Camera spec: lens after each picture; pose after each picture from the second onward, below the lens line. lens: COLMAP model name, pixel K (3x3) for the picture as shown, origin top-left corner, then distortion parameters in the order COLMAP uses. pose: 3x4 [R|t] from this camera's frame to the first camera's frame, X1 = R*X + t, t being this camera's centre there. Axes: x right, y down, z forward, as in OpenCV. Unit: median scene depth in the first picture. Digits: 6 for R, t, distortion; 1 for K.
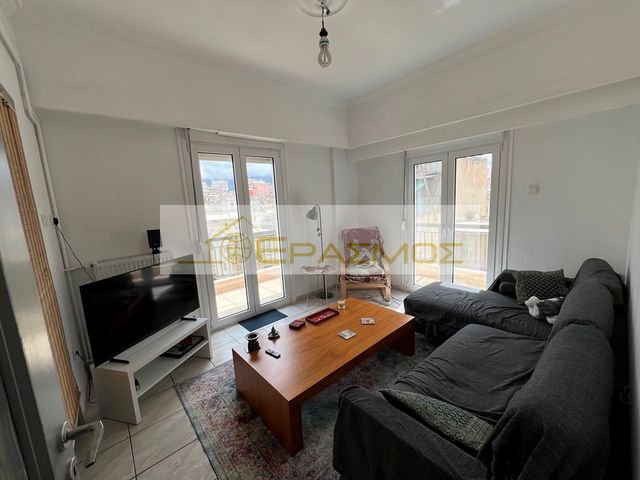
lens RADIAL K [[255.6, 0, 320.0], [0, 255.6, 240.0], [0, 0, 1]] dist [0.000013, -0.000005]
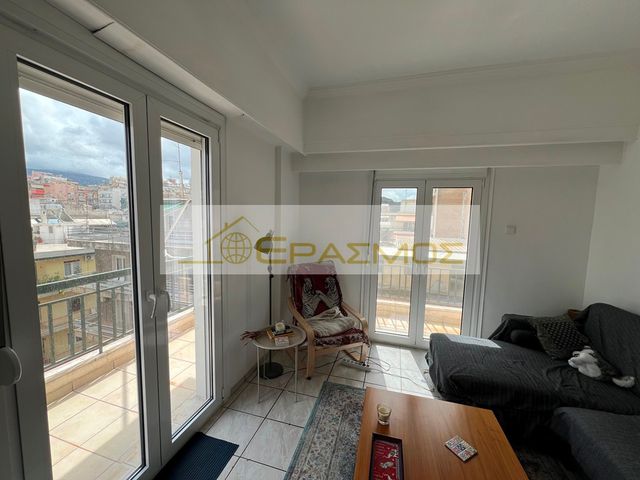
lens RADIAL K [[255.6, 0, 320.0], [0, 255.6, 240.0], [0, 0, 1]] dist [0.000013, -0.000005]
pose [[0.838870, 0.026961, 0.543664, -0.272123], [0.009279, 0.997919, -0.063805, -0.077440], [-0.544253, 0.058569, 0.836874, 0.448058]]
